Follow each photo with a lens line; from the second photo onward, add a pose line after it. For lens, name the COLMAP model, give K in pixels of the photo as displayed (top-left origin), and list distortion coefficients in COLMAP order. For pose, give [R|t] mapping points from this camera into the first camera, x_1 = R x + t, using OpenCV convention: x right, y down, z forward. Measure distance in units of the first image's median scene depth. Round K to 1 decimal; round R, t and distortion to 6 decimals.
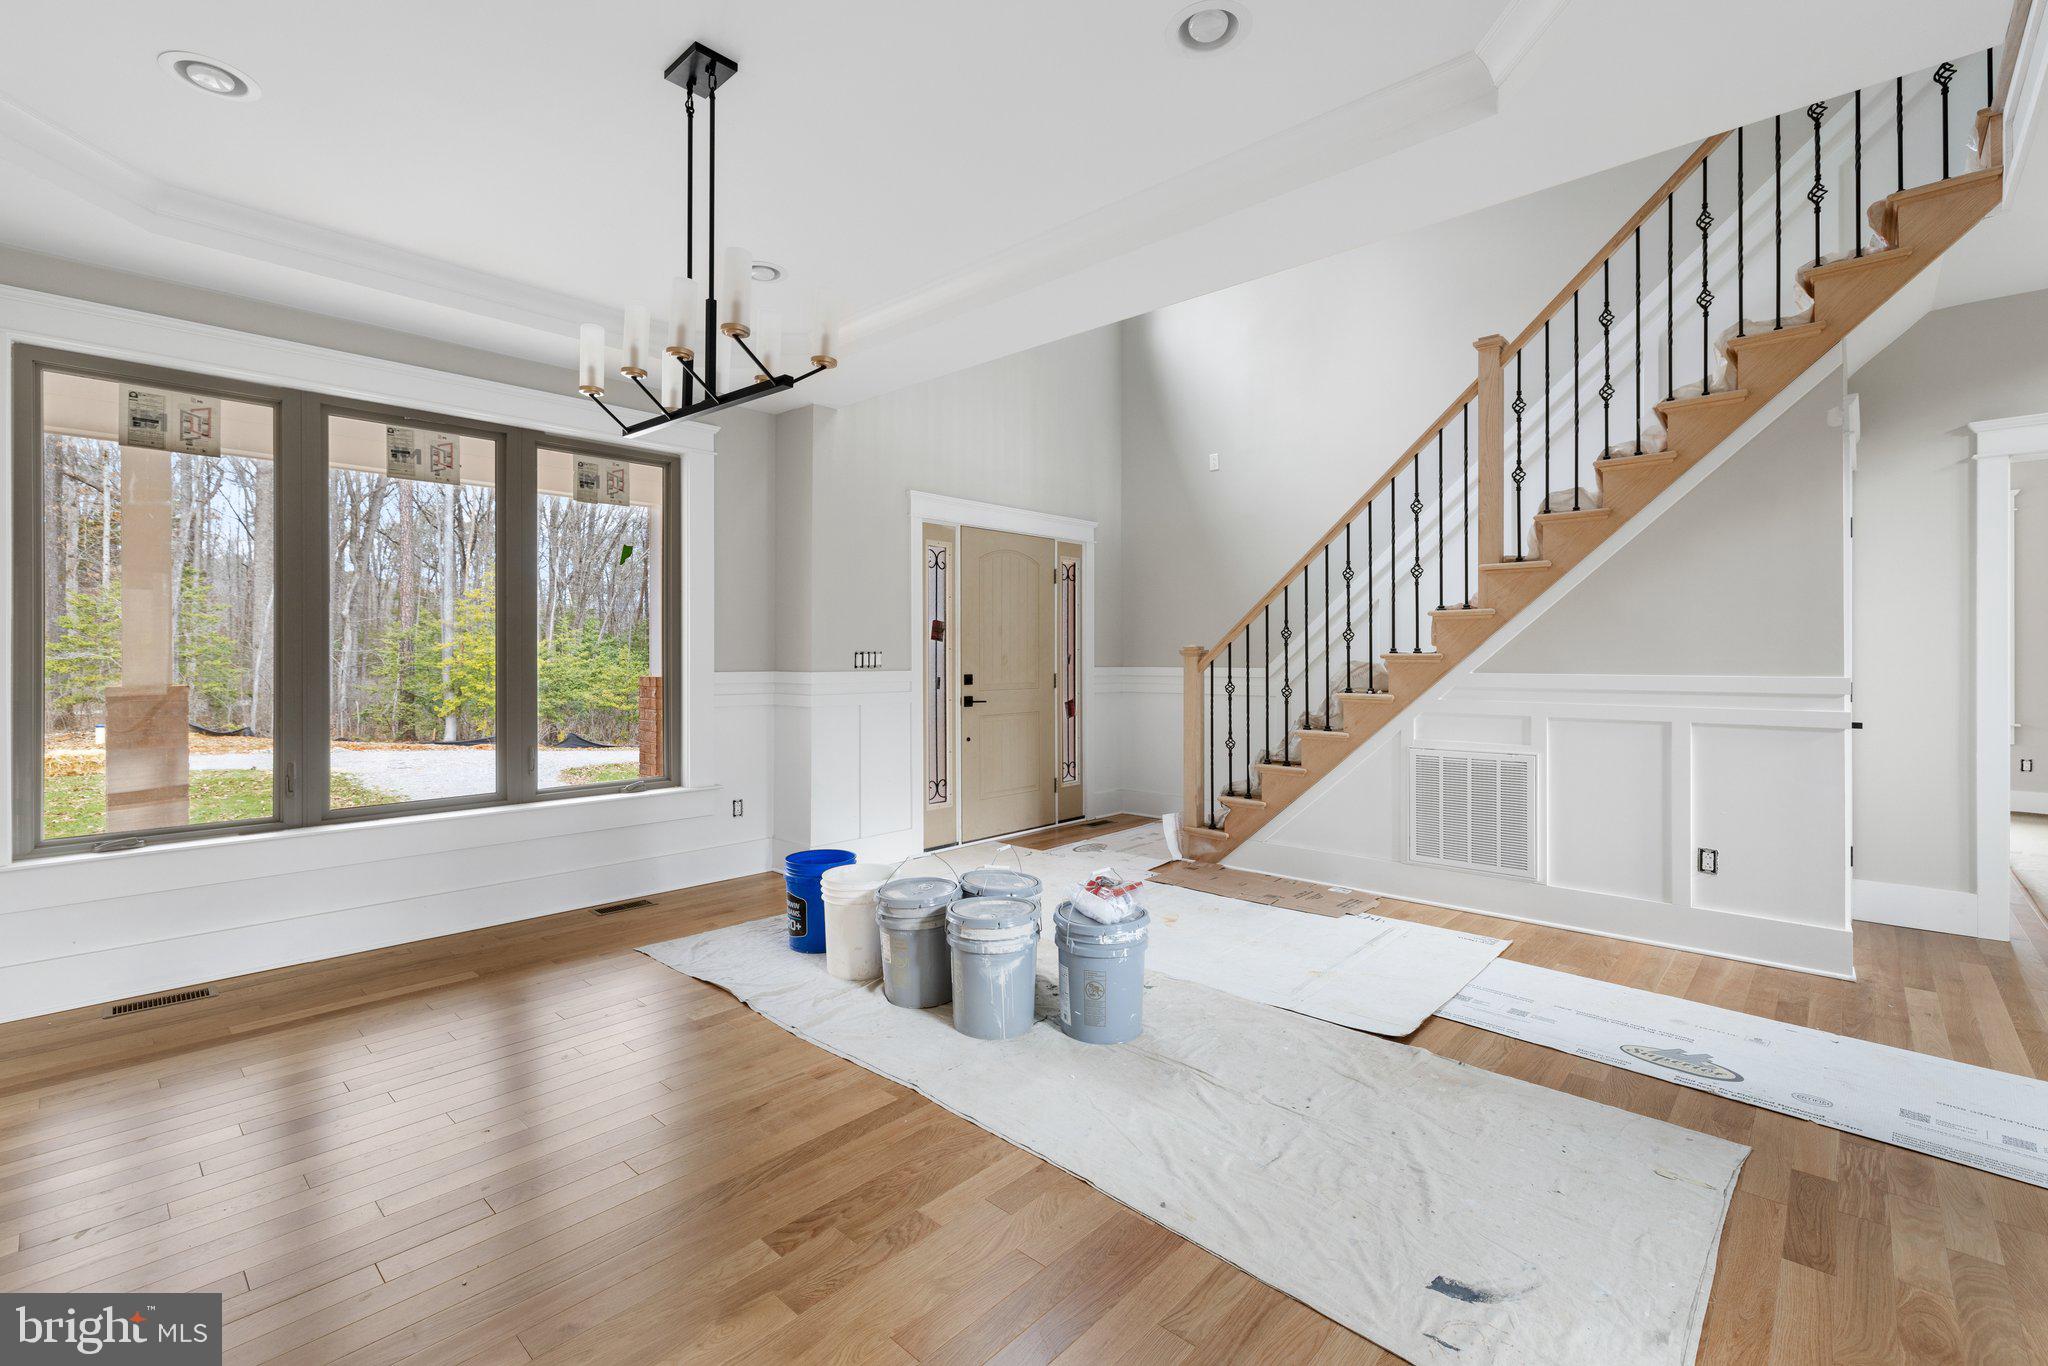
lens RADIAL K [[886.9, 0, 1010.0], [0, 886.9, 669.1], [0, 0, 1]] dist [-0.004296, 0.000107]
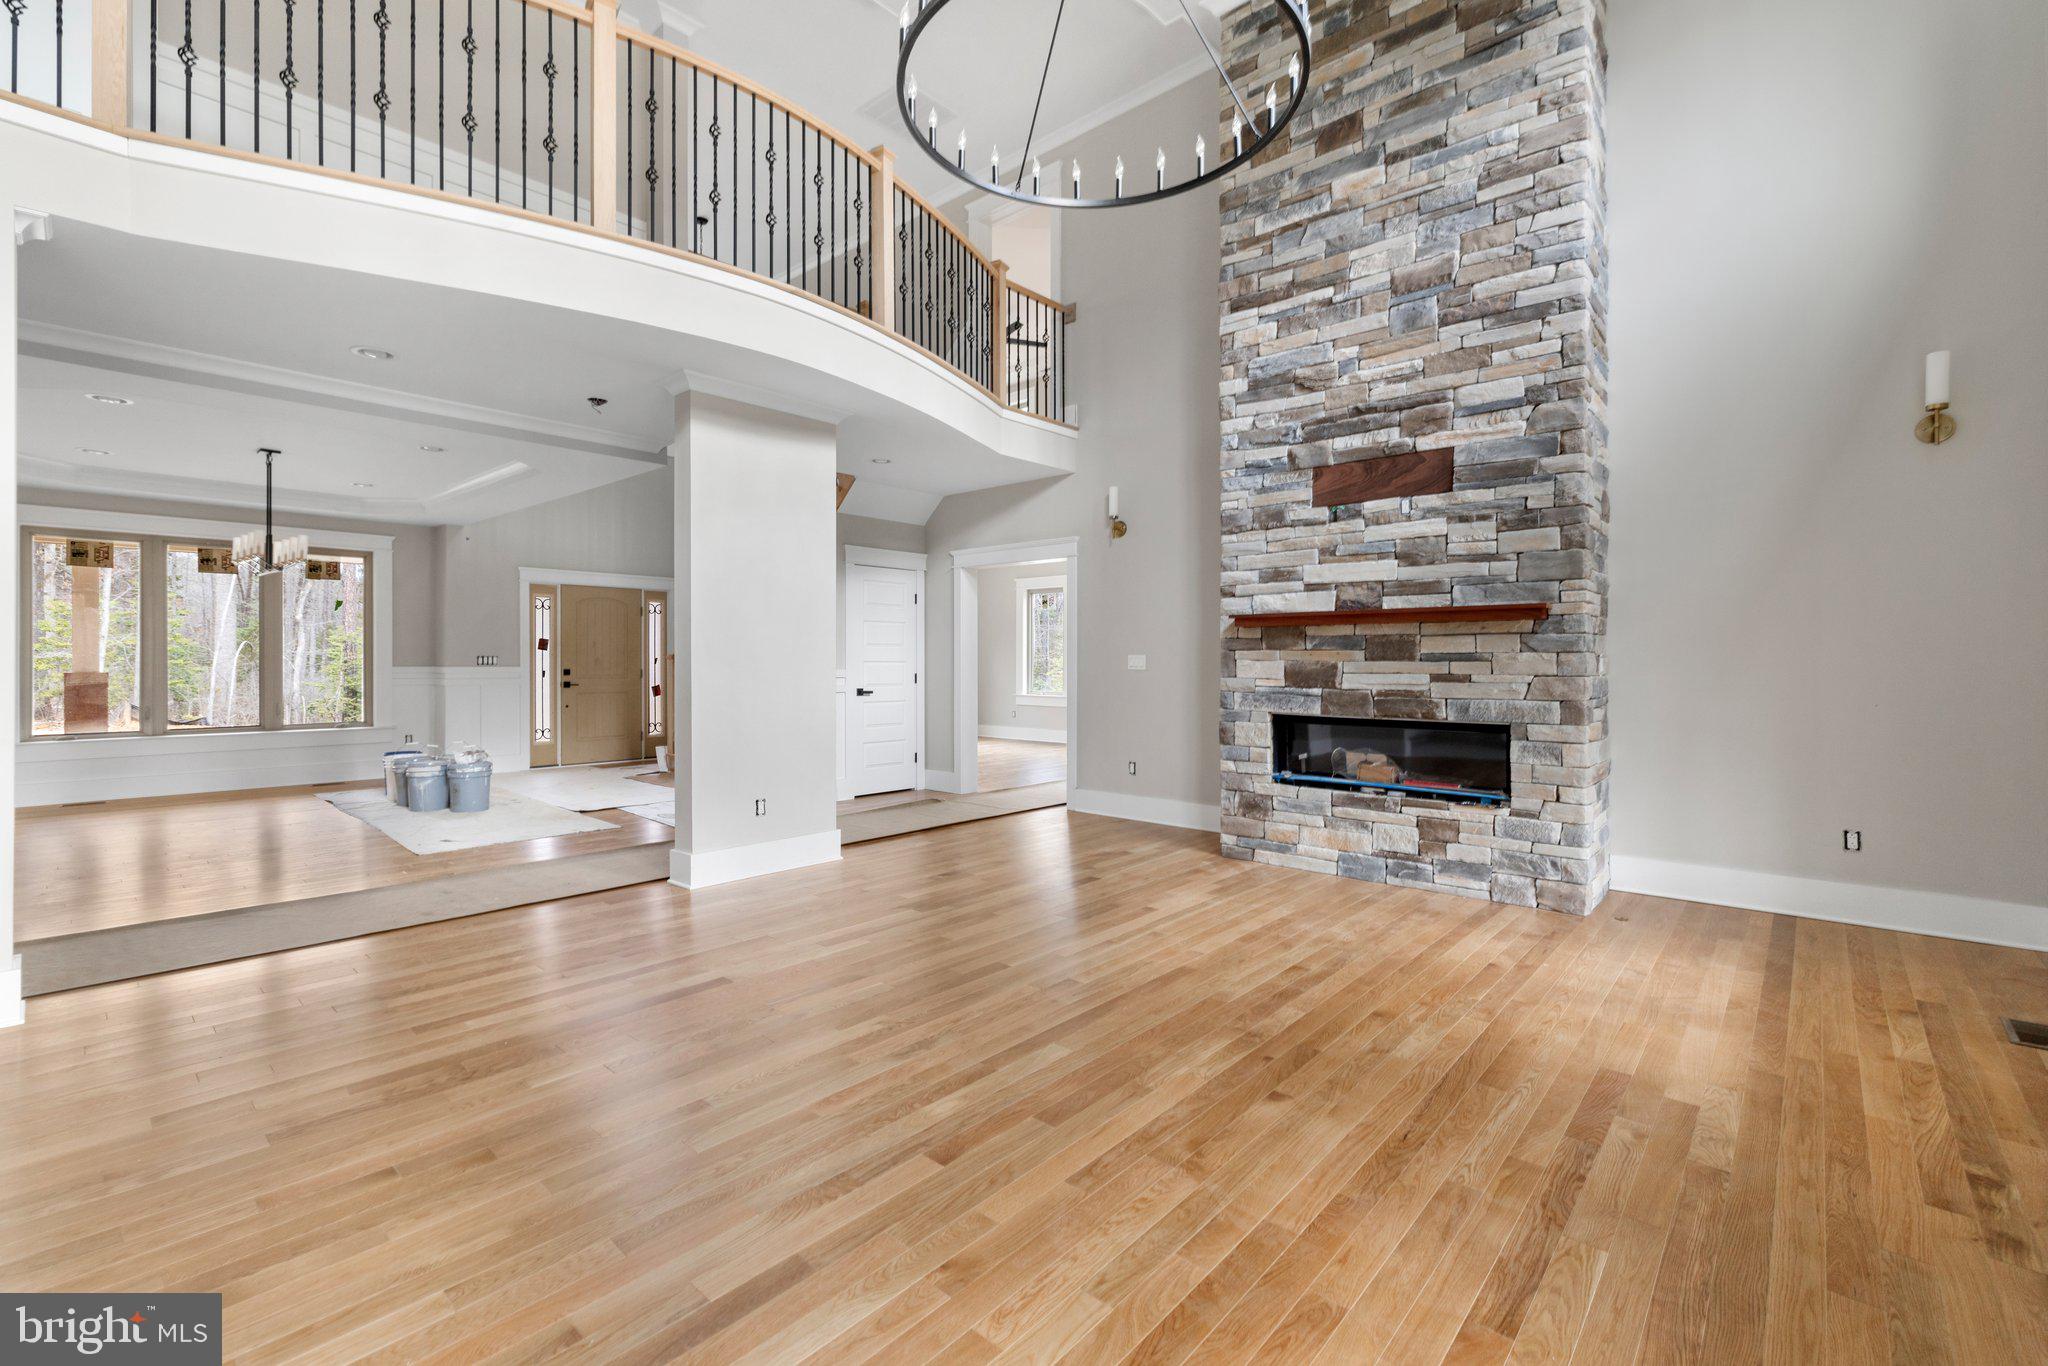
lens RADIAL K [[886.9, 0, 1012.8], [0, 886.9, 675.1], [0, 0, 1]] dist [-0.004296, 0.000107]
pose [[0.999906, 0.004805, 0.012848, 0.959538], [-0.004844, 0.999984, 0.002979, 0.009214], [-0.012833, -0.003041, 0.999913, -0.895773]]
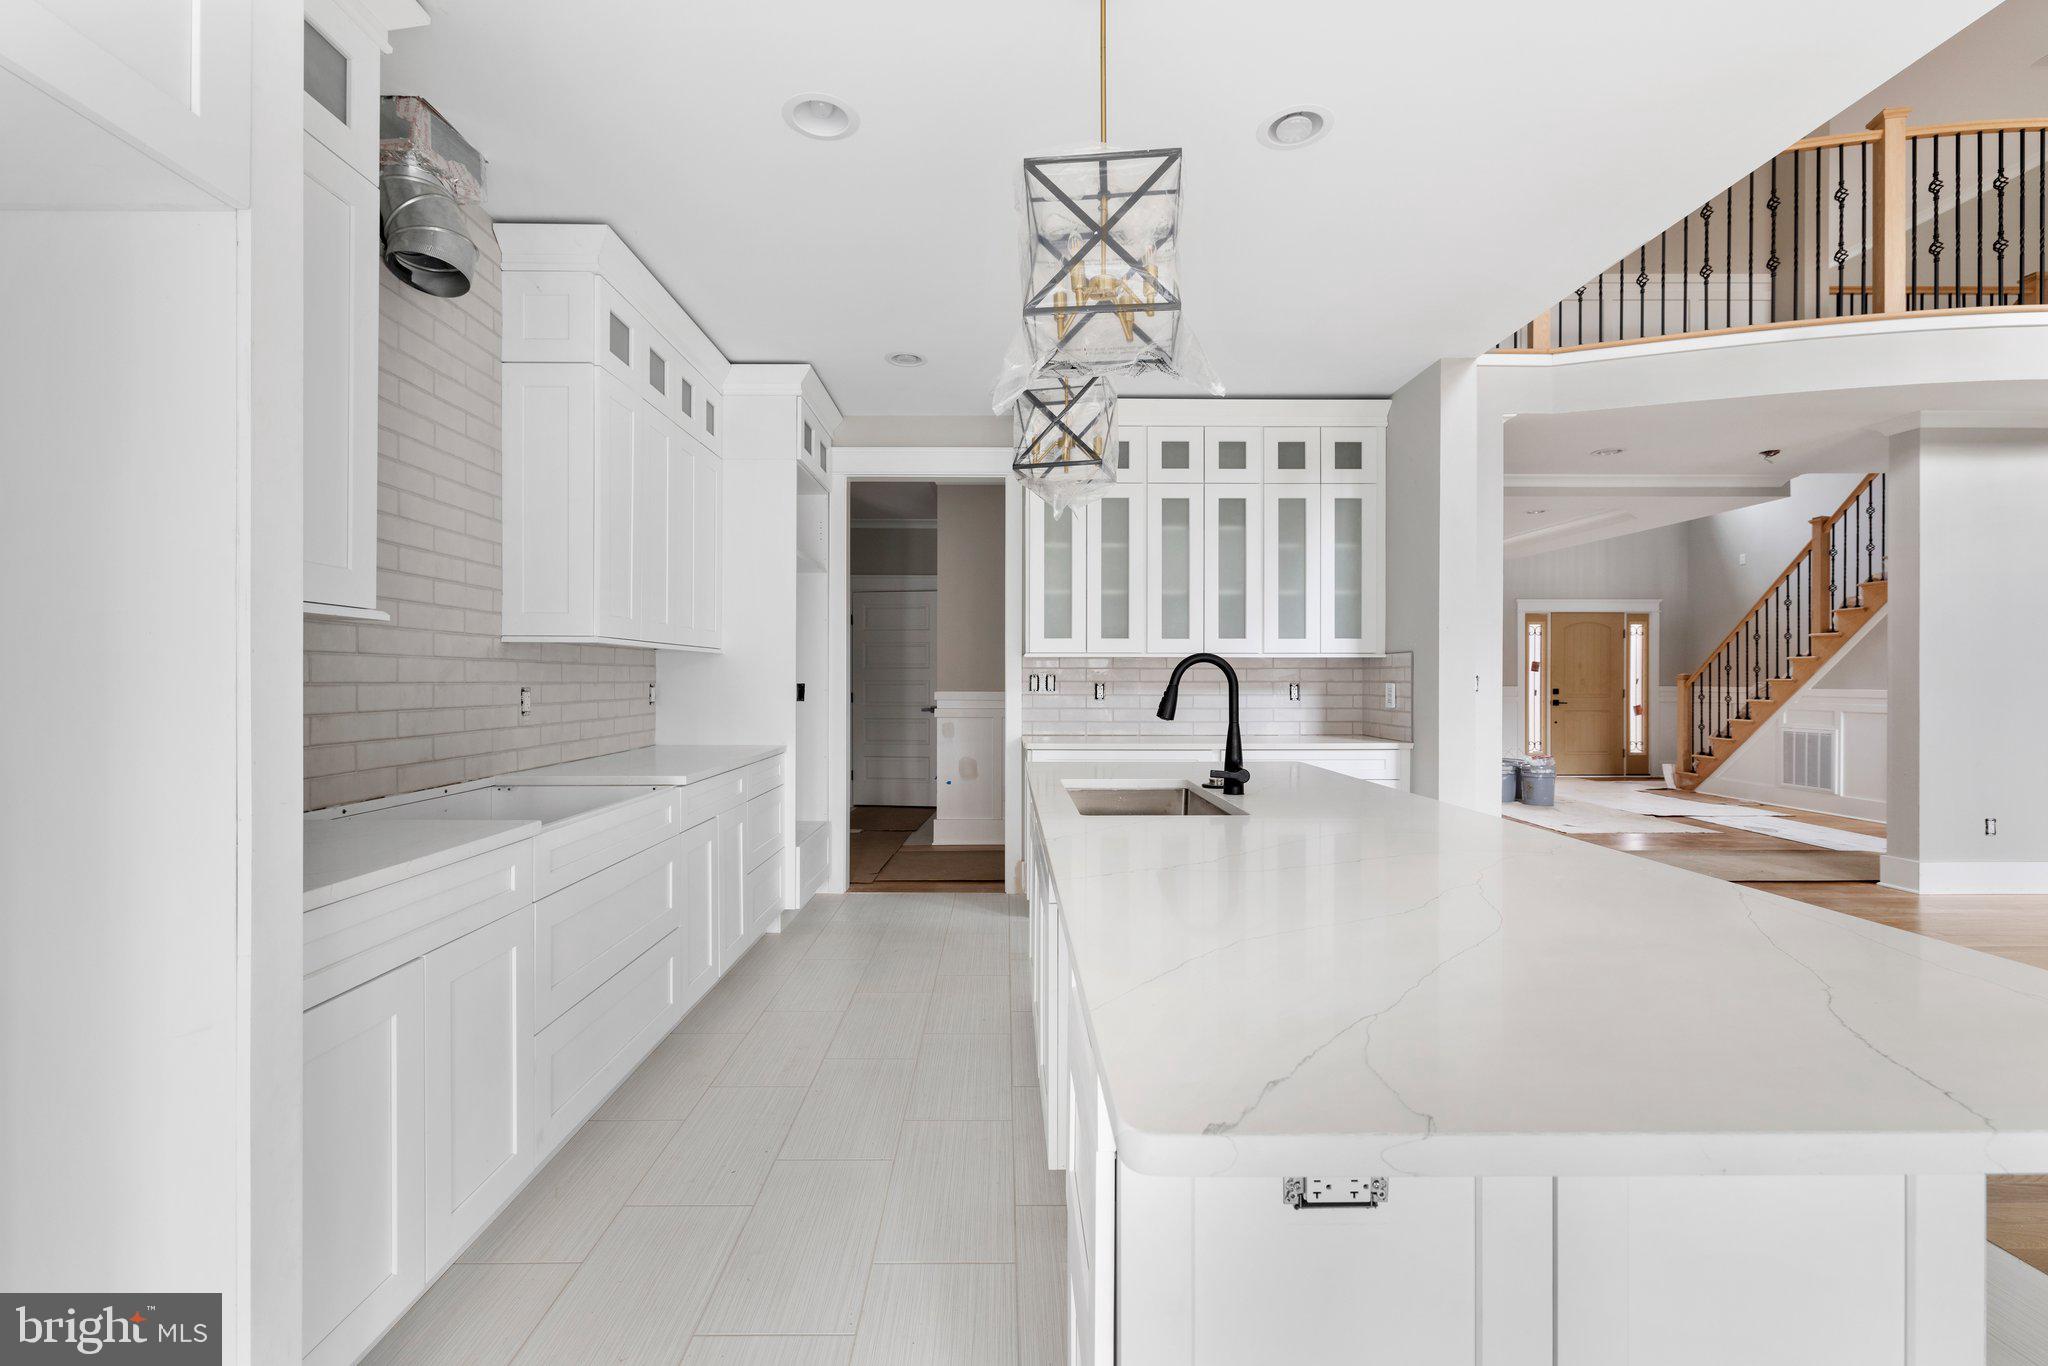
lens RADIAL K [[886.9, 0, 1016.7], [0, 886.9, 667.4], [0, 0, 1]] dist [-0.004296, 0.000107]
pose [[0.698649, -0.004173, -0.715452, 0.610273], [-0.016329, 0.999630, -0.021776, 0.024434], [0.715278, 0.026896, 0.698323, -1.415662]]
